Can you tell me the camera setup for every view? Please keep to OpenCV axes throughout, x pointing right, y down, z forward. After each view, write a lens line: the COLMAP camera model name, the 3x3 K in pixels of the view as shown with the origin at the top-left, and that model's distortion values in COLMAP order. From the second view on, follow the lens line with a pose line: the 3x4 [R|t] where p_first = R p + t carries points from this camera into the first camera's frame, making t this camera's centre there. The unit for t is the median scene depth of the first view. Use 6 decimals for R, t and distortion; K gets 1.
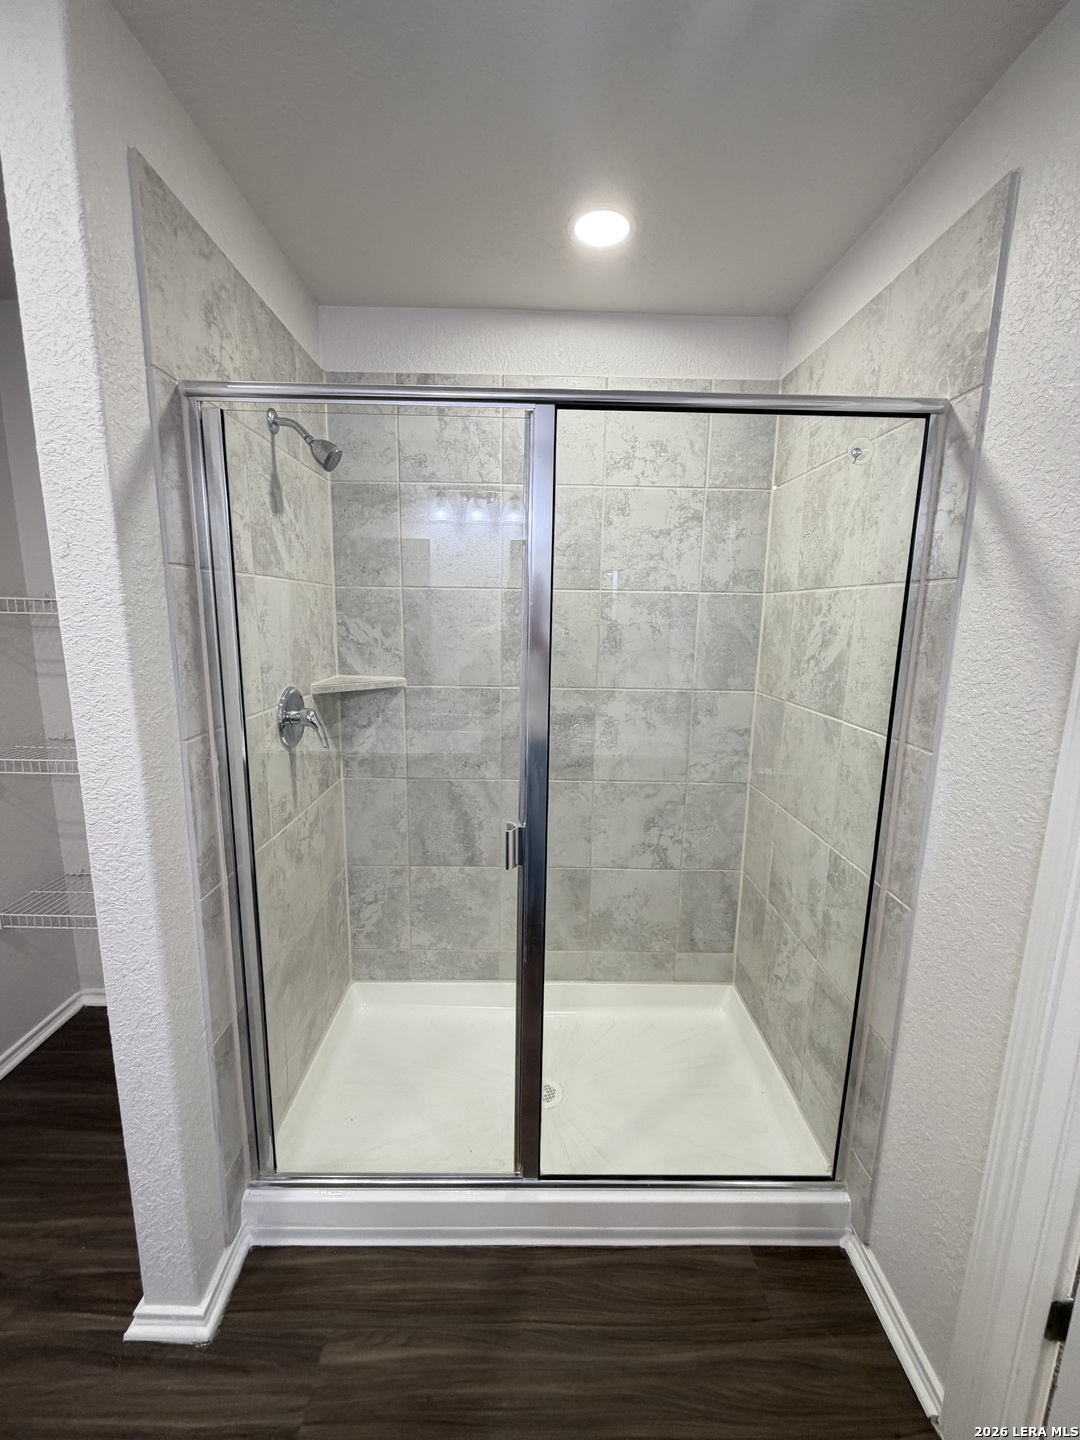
lens RADIAL K [[574.7, 0, 537.3], [0, 574.7, 719.1], [0, 0, 1]] dist [0.000398, 0.000387]
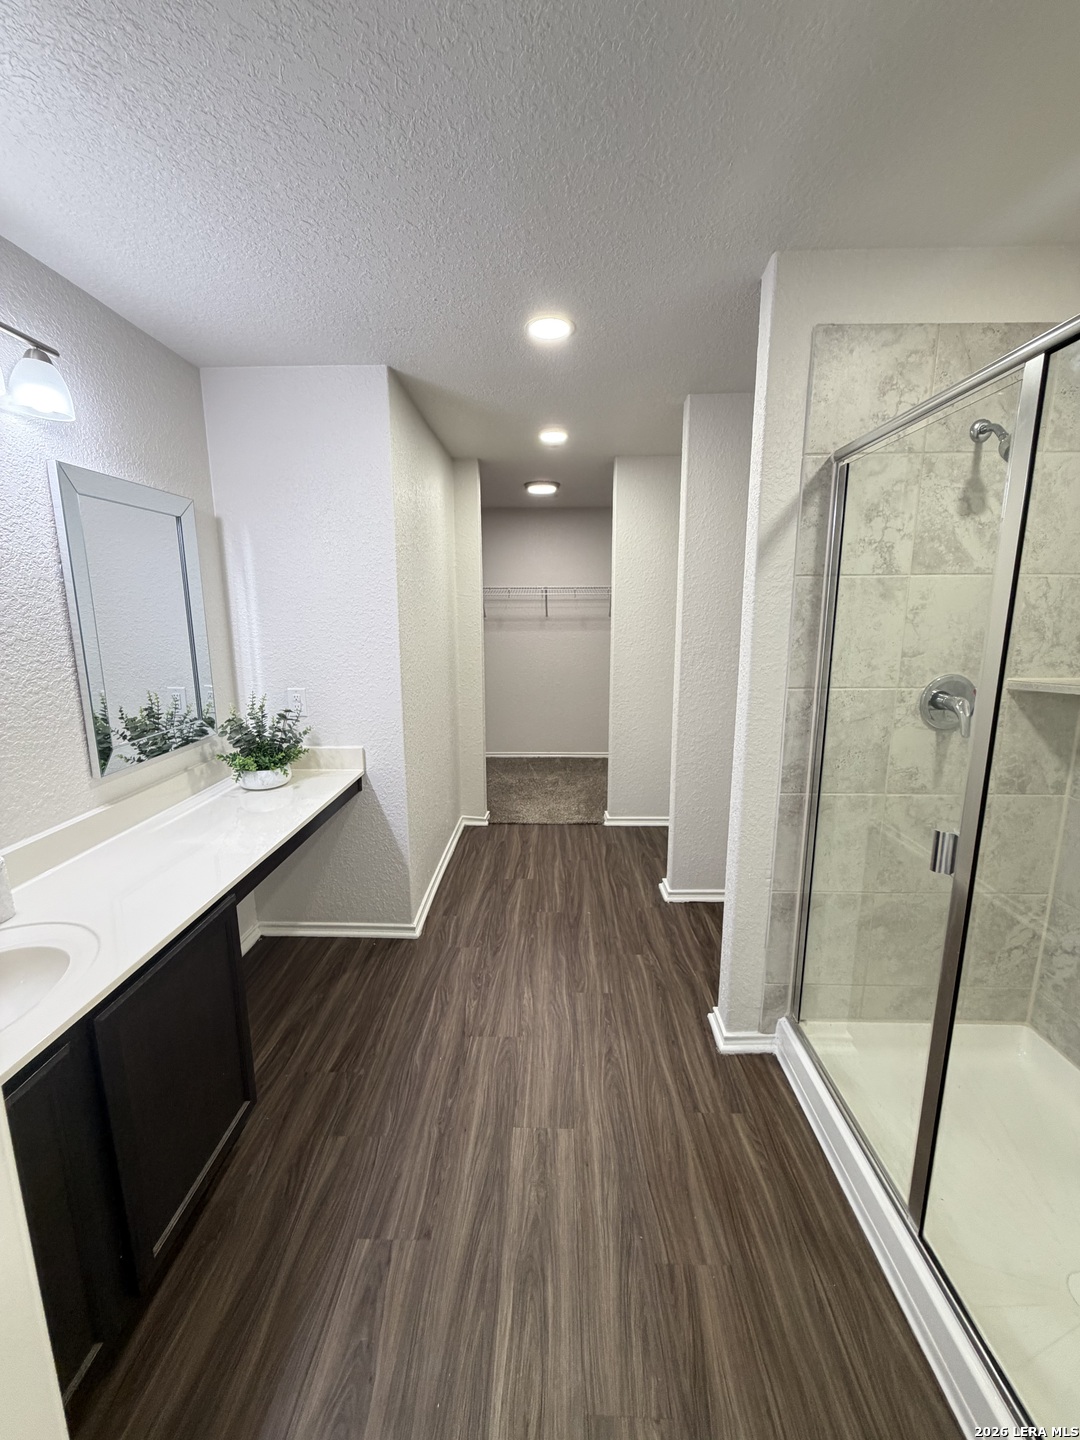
lens RADIAL K [[574.7, 0, 538.5], [0, 574.7, 721.6], [0, 0, 1]] dist [0.000398, 0.000387]
pose [[-0.036325, 0.179301, -0.983123, 0.872894], [-0.179528, 0.966597, 0.182920, -0.035516], [0.983082, 0.183143, -0.002922, 0.316571]]
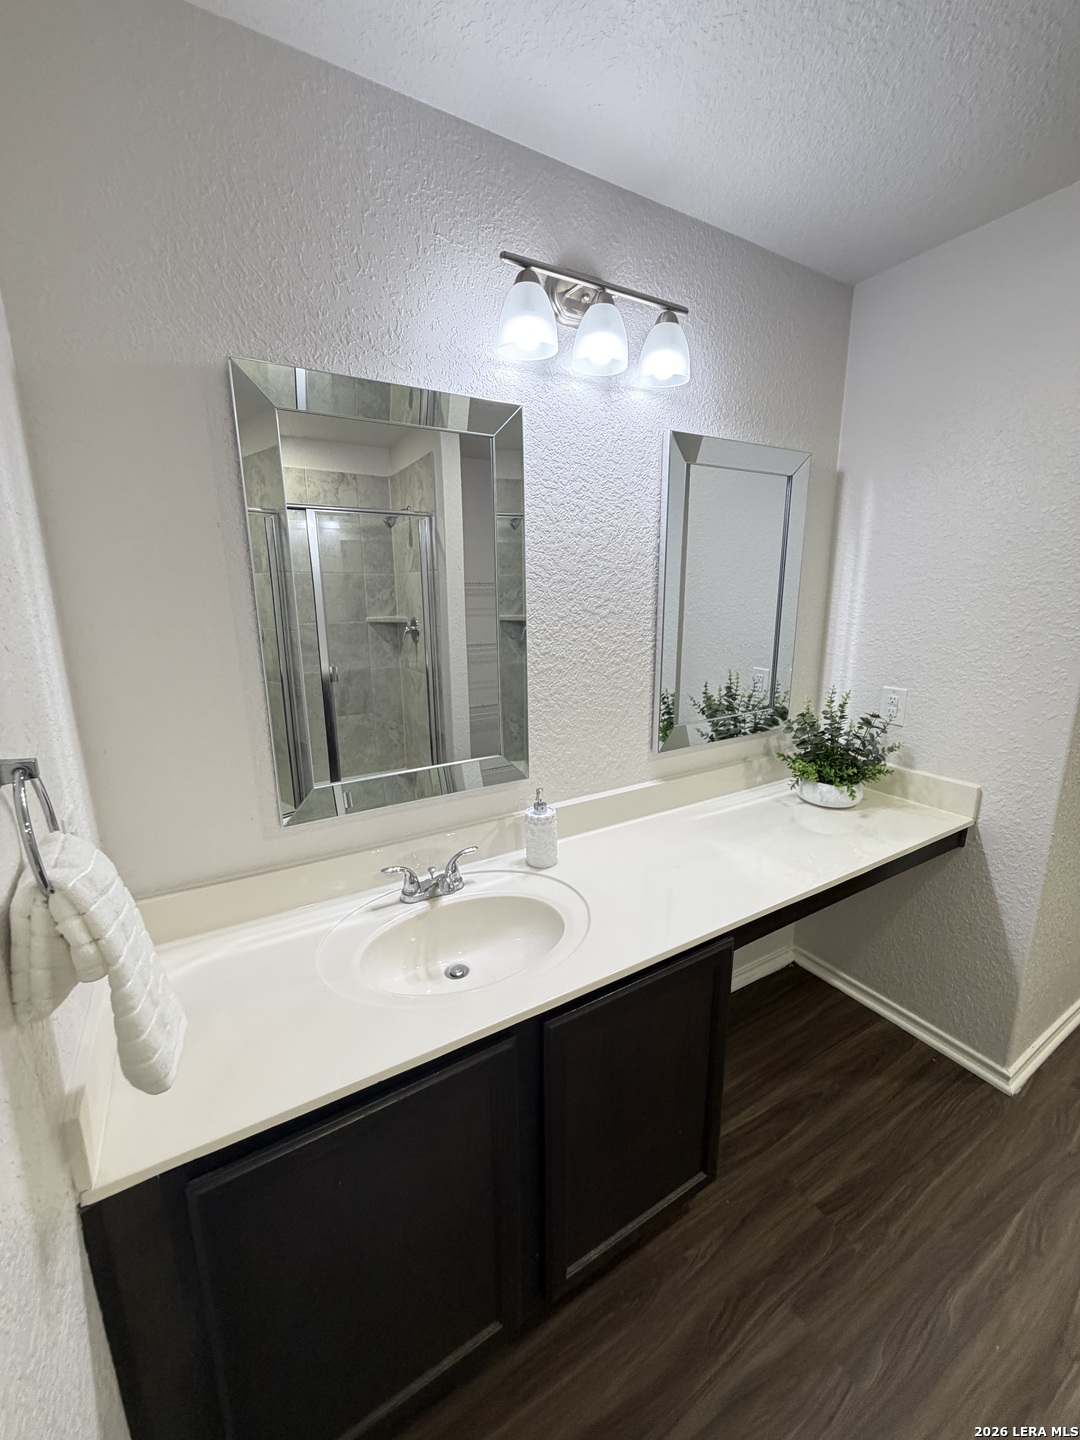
lens RADIAL K [[574.7, 0, 543.7], [0, 574.7, 713.2], [0, 0, 1]] dist [0.000398, 0.000387]
pose [[-0.862026, 0.100597, -0.496781, 0.482041], [-0.096467, 0.929631, 0.355641, -0.017024], [0.497600, 0.354495, -0.791662, 0.224013]]
